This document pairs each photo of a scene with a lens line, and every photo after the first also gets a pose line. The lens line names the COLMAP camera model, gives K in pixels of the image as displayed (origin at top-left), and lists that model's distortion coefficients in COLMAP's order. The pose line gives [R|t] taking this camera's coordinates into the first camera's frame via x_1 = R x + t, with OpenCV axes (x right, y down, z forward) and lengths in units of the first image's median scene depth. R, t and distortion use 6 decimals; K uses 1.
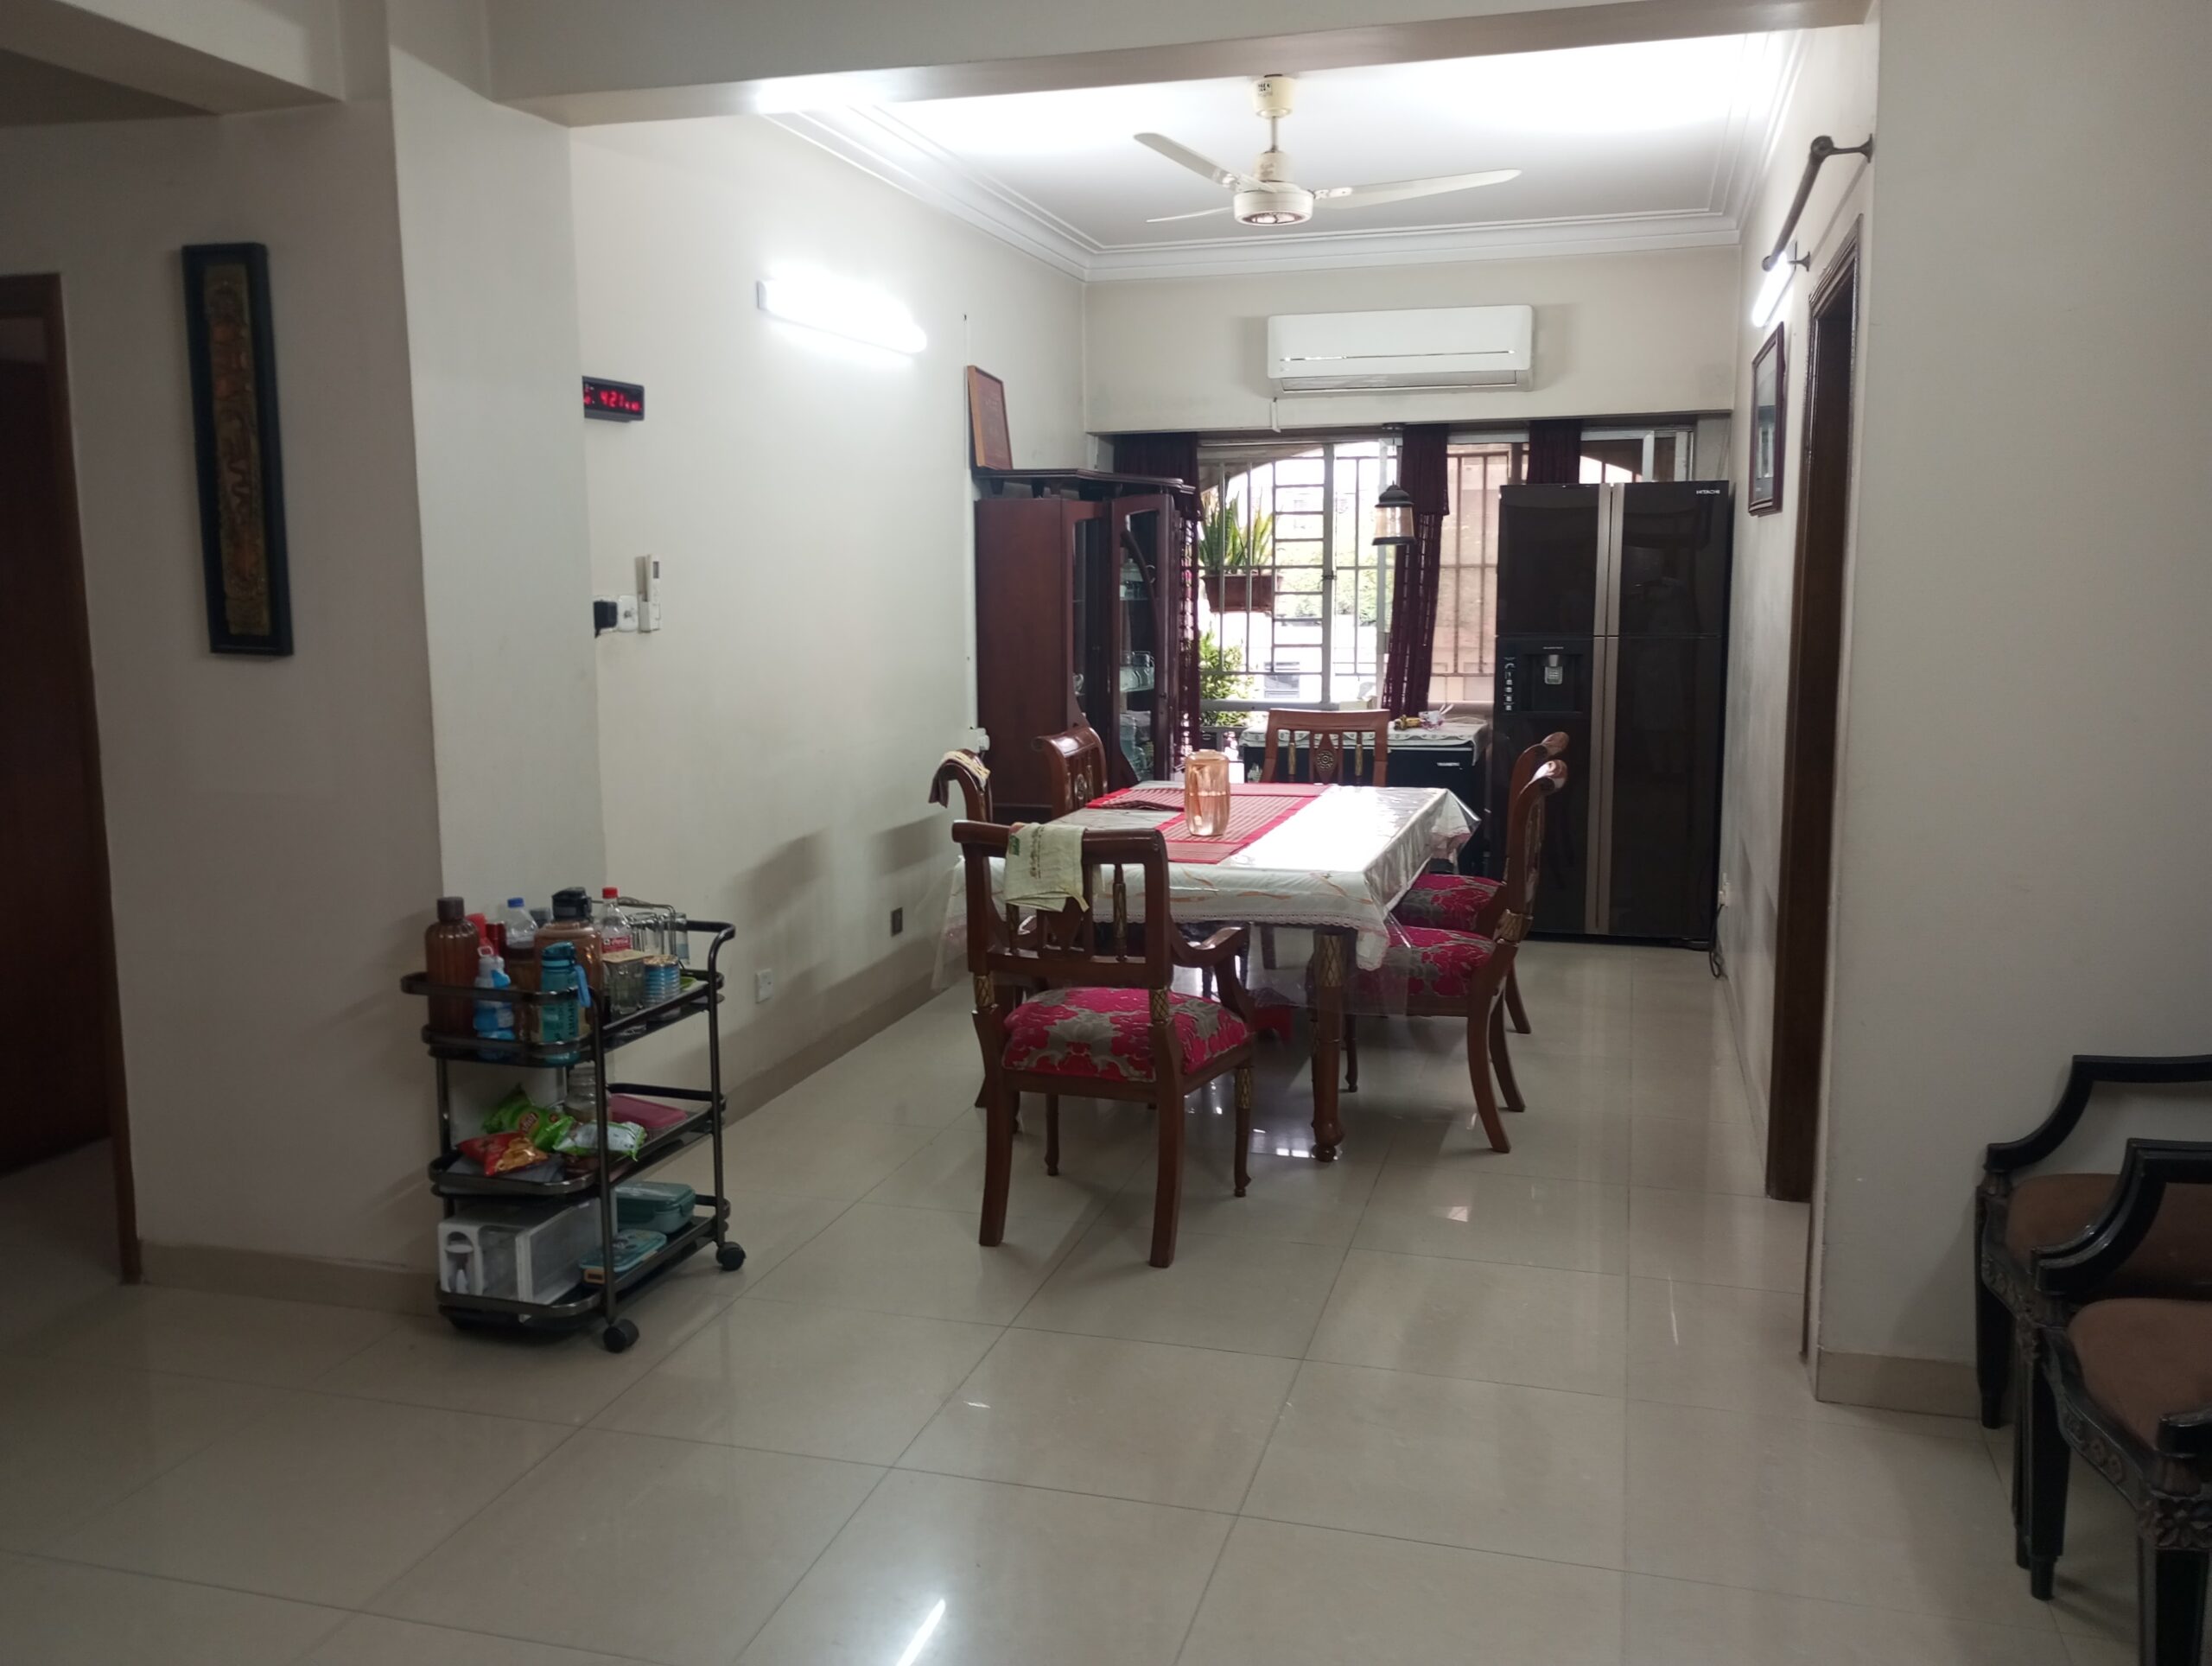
lens RADIAL K [[1860.2, 0, 1079.2], [0, 1860.2, 831.9], [0, 0, 1]] dist [0.064592, -0.080820]
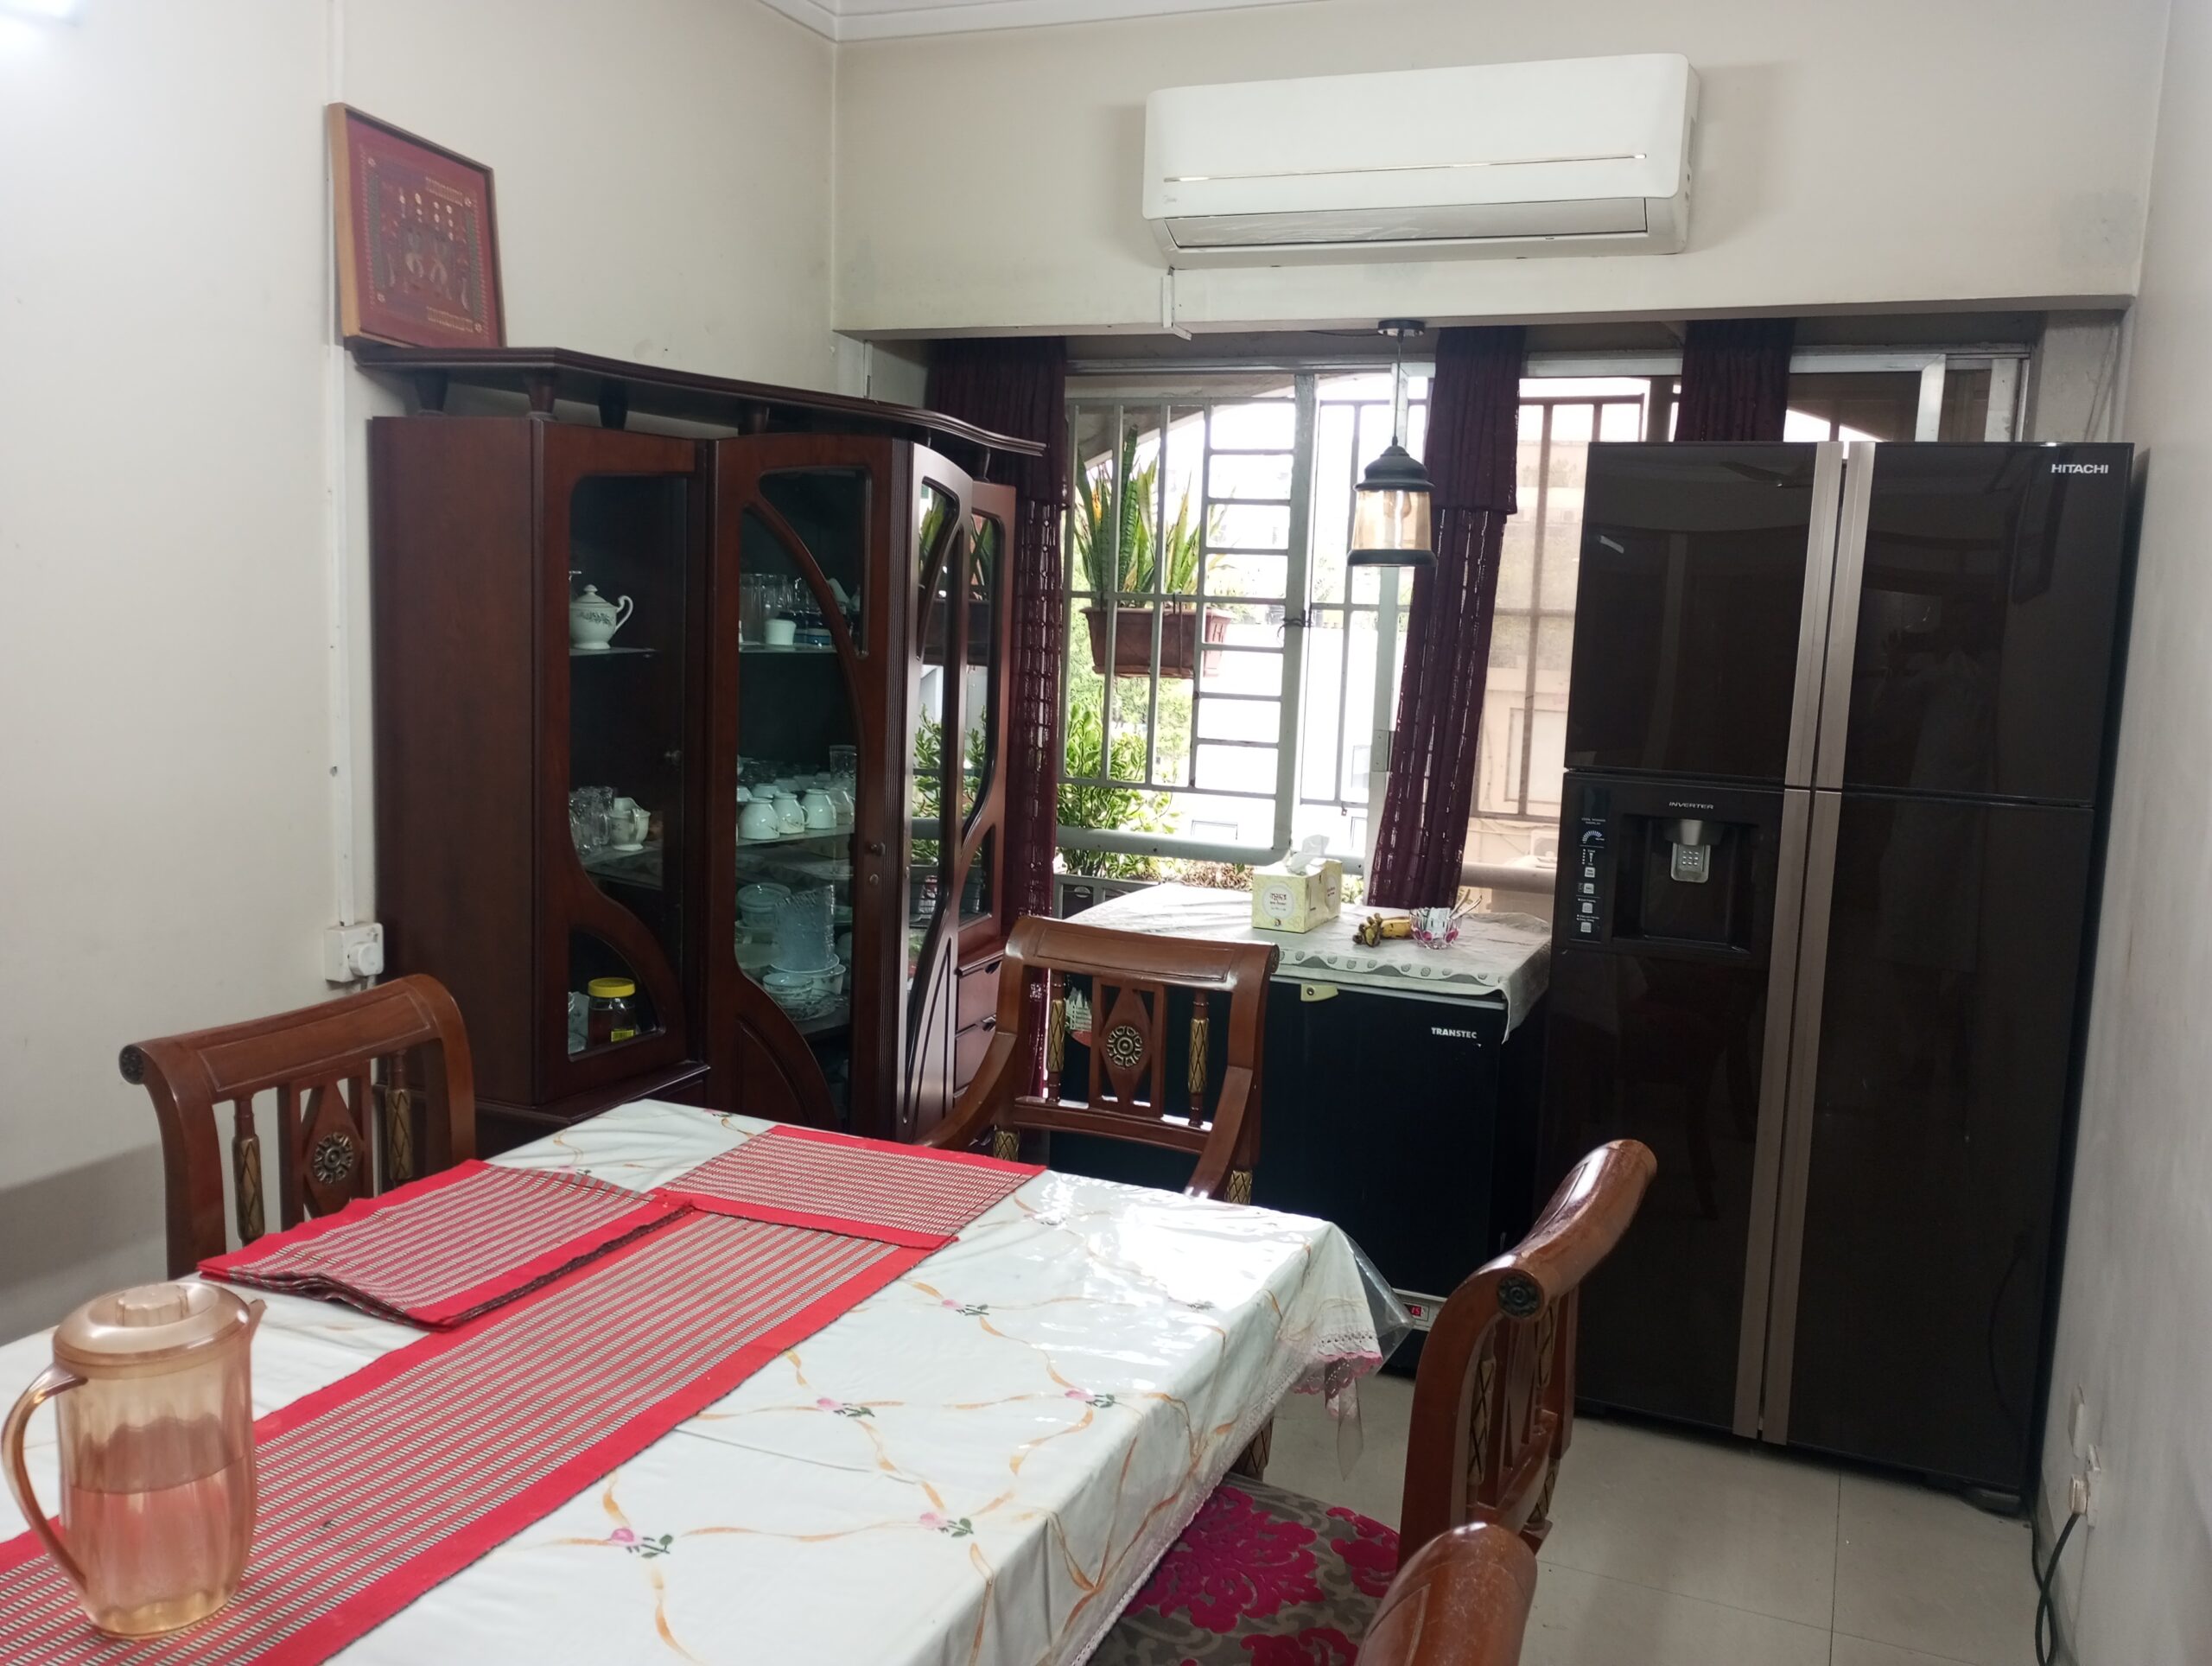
lens RADIAL K [[1860.2, 0, 1079.2], [0, 1860.2, 831.9], [0, 0, 1]] dist [0.064592, -0.080820]
pose [[0.992633, 0.057572, -0.106607, 0.183983], [-0.058843, 0.998228, -0.008807, -0.093522], [0.105911, 0.015015, 0.994262, 0.633774]]
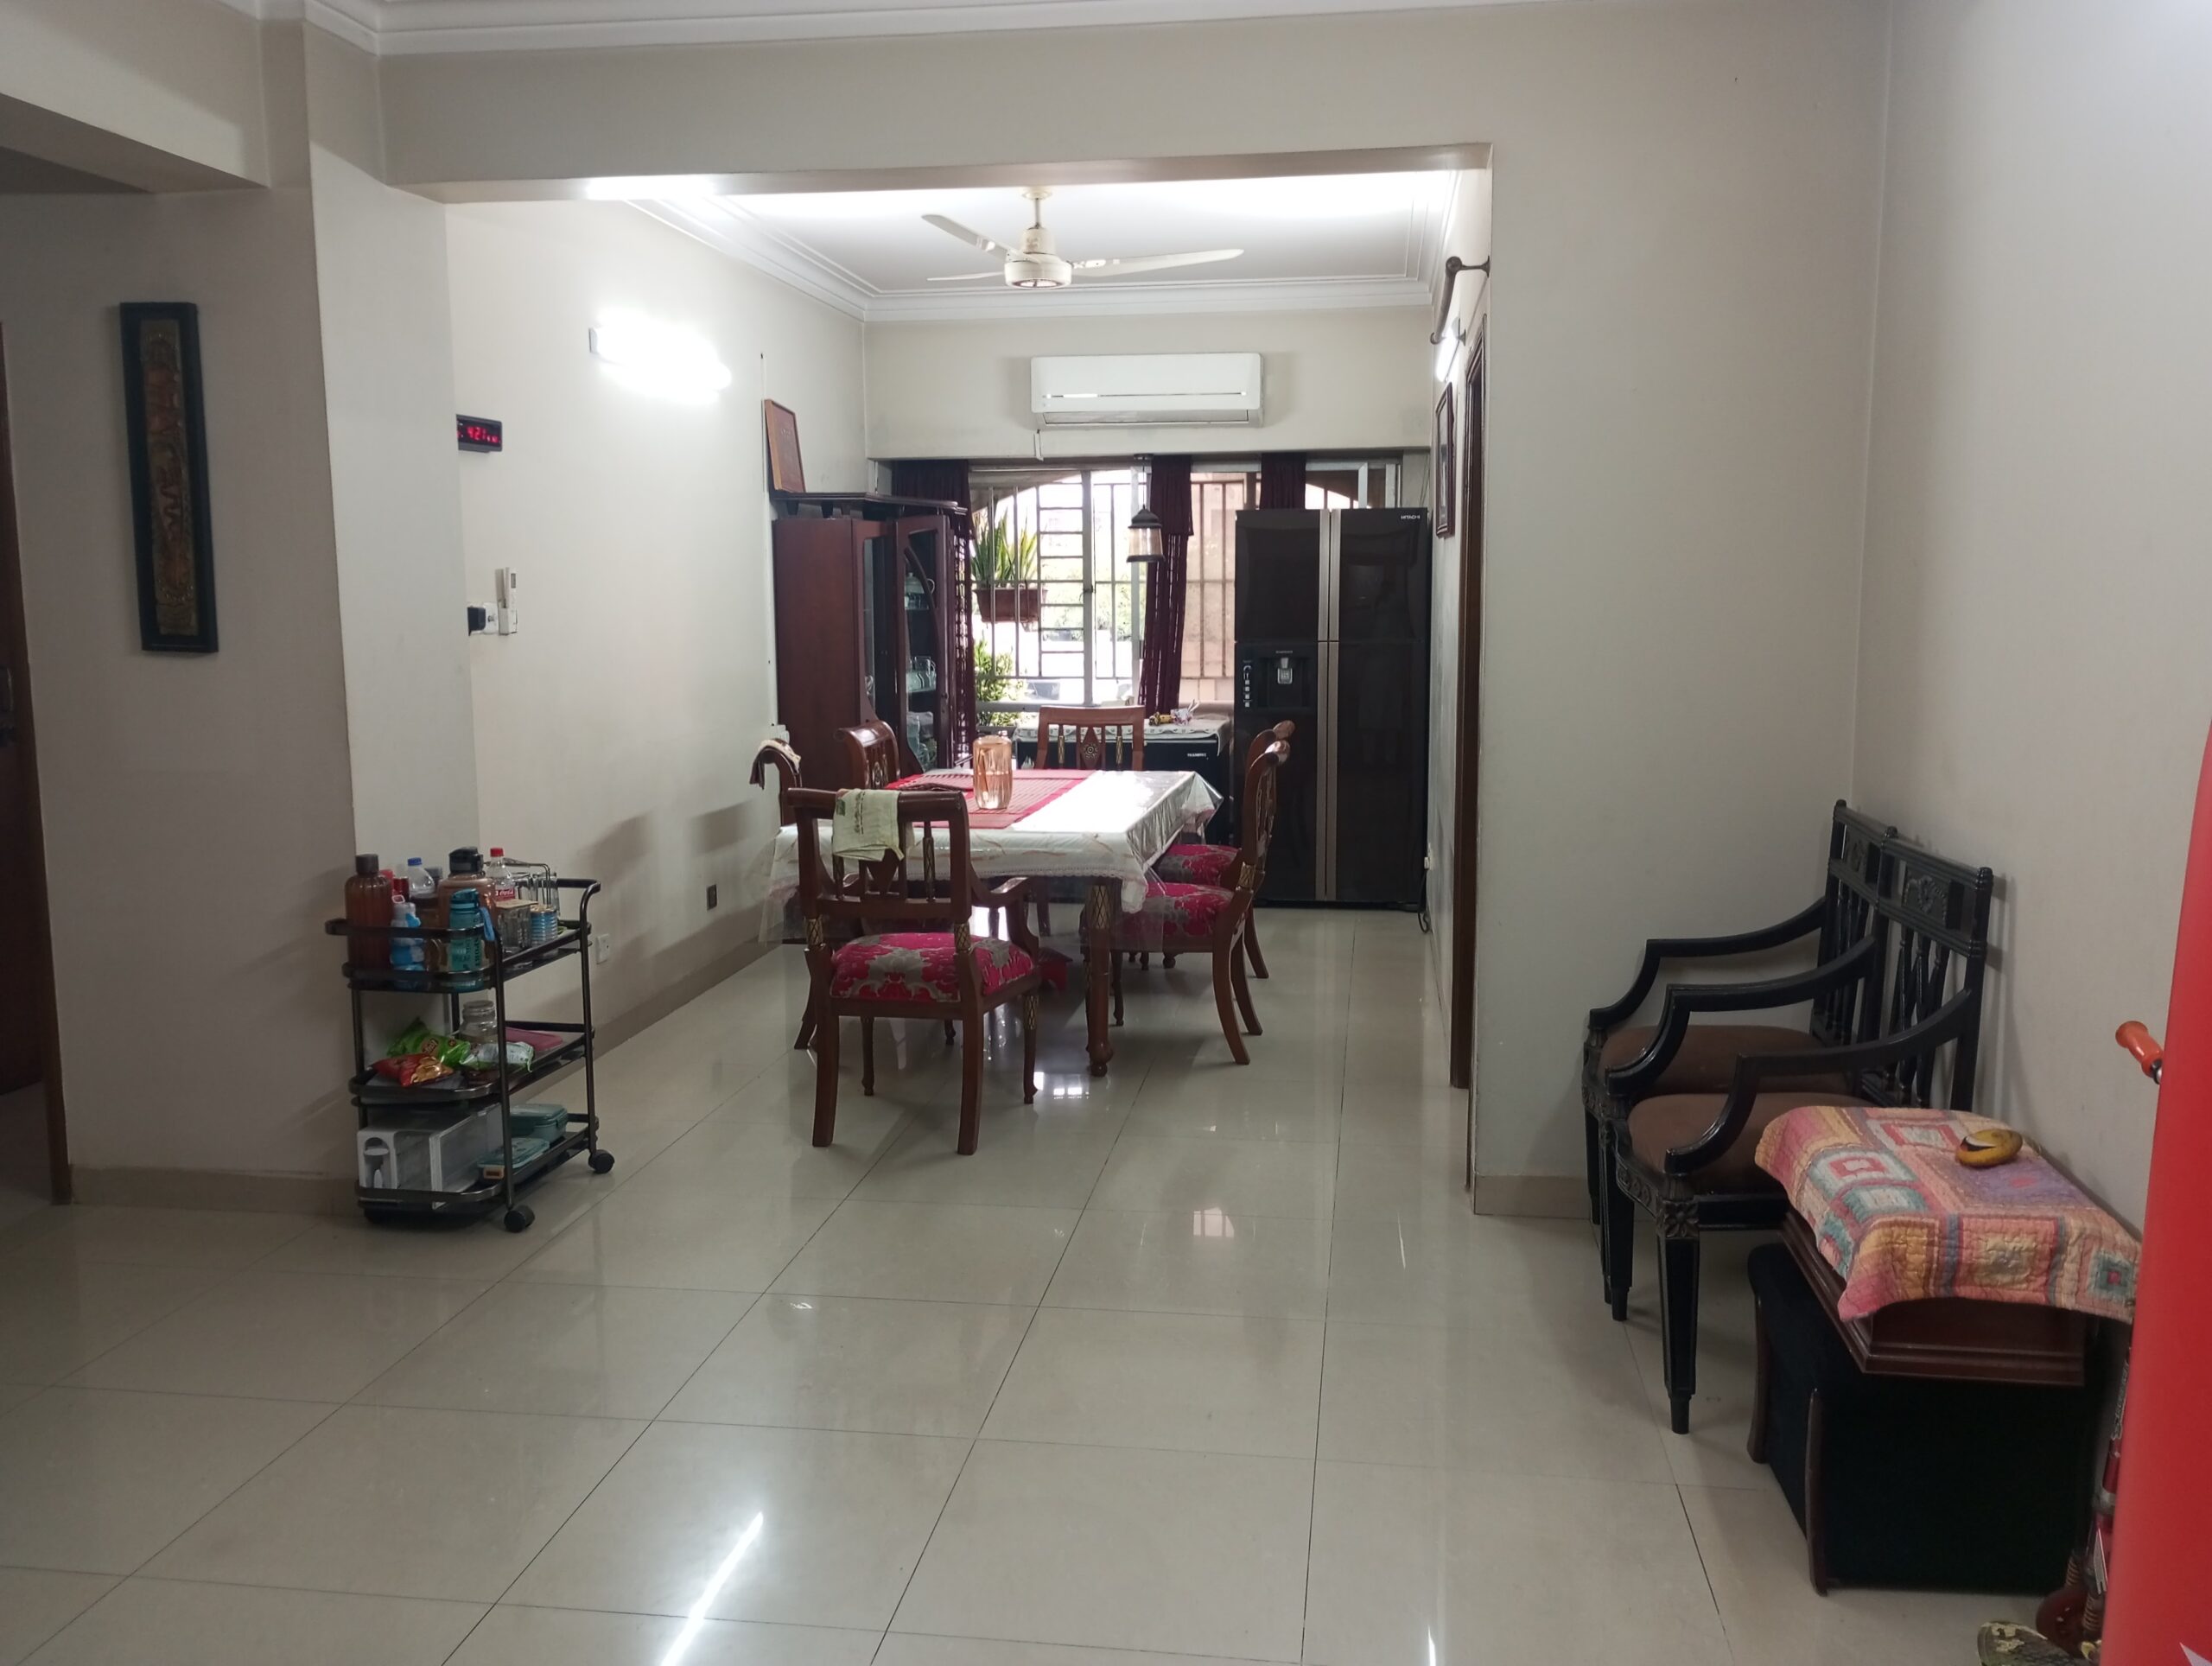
lens RADIAL K [[1860.2, 0, 1079.2], [0, 1860.2, 831.9], [0, 0, 1]] dist [0.064592, -0.080820]
pose [[0.991610, -0.016753, 0.128177, -0.022965], [0.017918, 0.999808, -0.007940, 0.022172], [-0.128019, 0.010170, 0.991720, -0.137981]]
